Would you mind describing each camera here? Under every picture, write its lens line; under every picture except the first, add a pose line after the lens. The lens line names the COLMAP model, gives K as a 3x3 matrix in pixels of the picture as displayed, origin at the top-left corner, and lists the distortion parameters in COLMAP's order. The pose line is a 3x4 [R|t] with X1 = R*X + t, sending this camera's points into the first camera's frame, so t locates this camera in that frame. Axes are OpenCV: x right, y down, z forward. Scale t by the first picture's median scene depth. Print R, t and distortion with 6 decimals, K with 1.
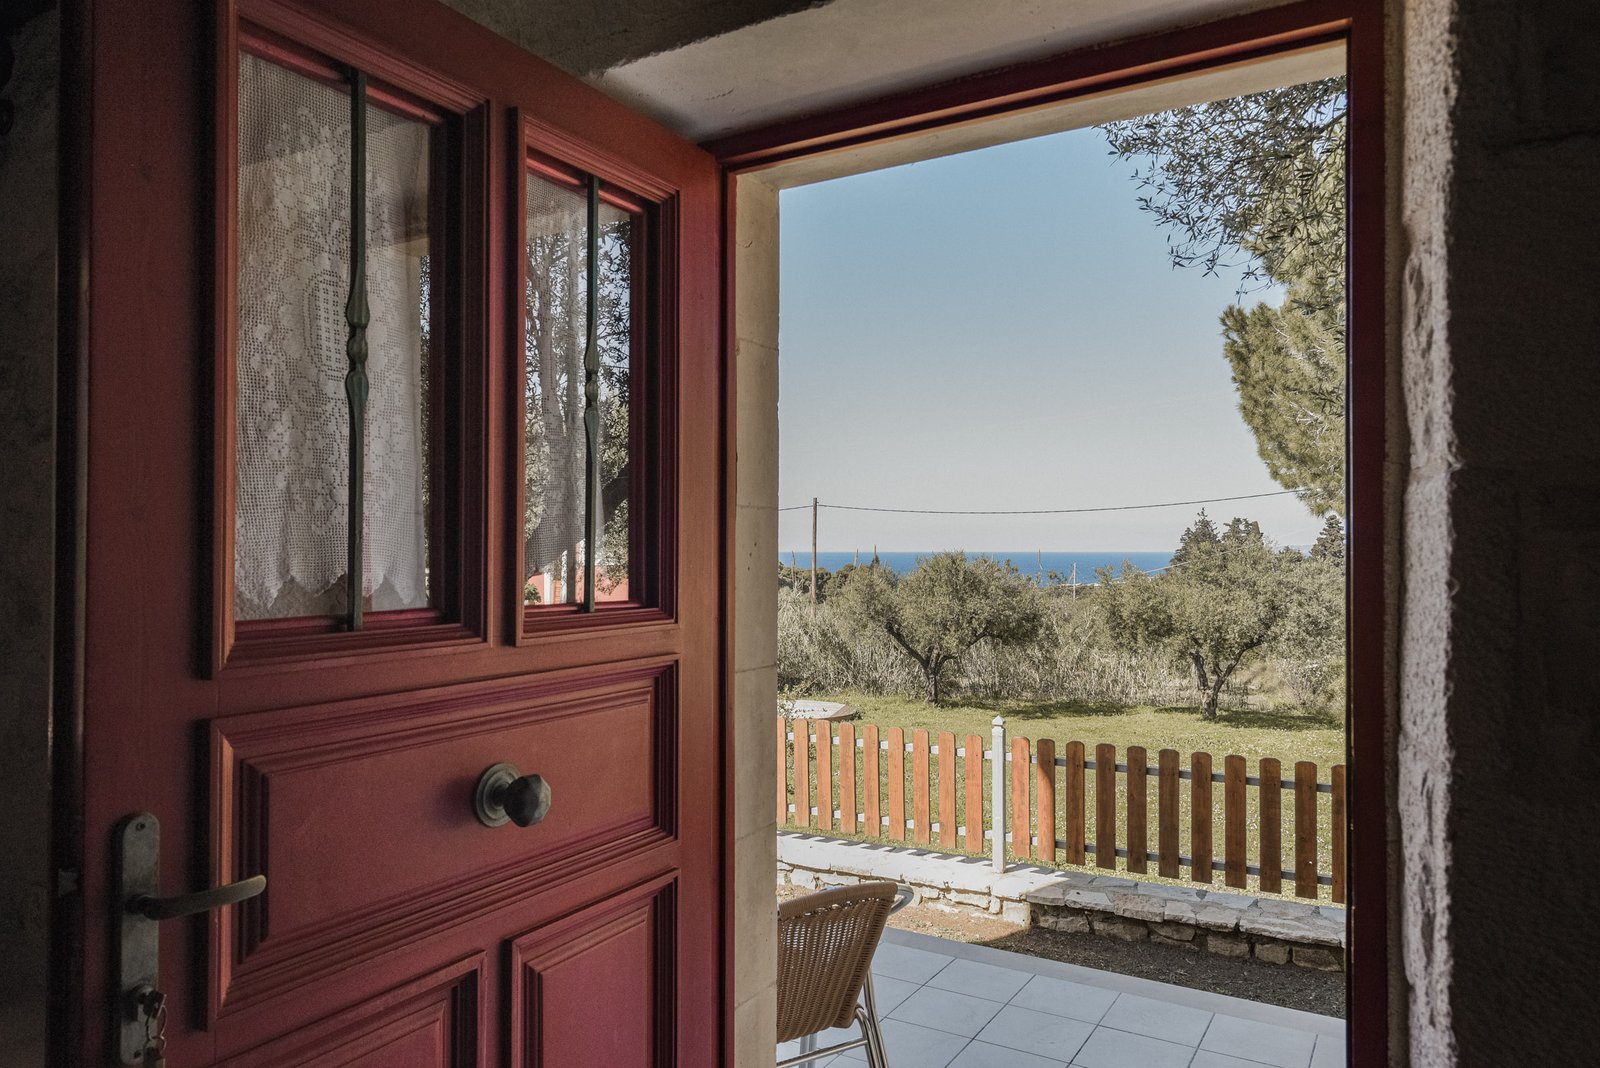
lens RADIAL K [[1074.7, 0, 799.8], [0, 1074.7, 537.0], [0, 0, 1]] dist [0.004679, 0.000645]
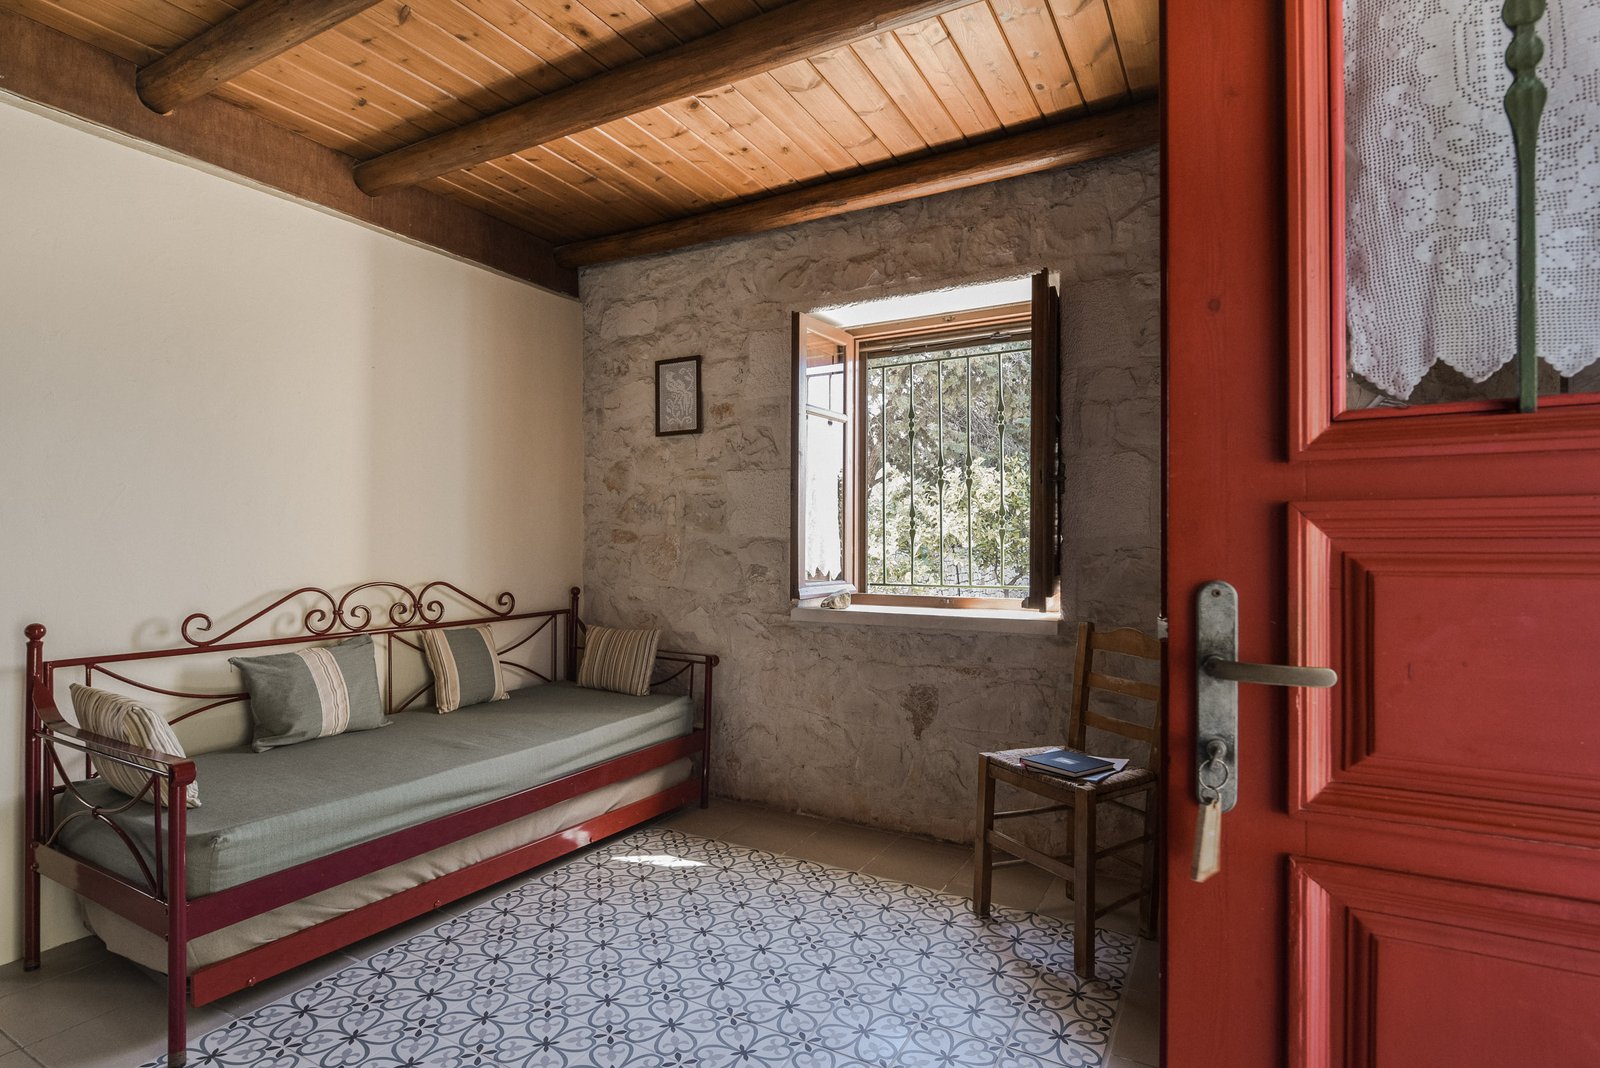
lens RADIAL K [[799.9, 0, 798.7], [0, 799.9, 533.4], [0, 0, 1]] dist [-0.005043, -0.000891]
pose [[0.016210, -0.006197, -0.999849, 0.169094], [0.007339, 0.999955, -0.006078, 0.189378], [0.999842, -0.007239, 0.016254, 0.510680]]
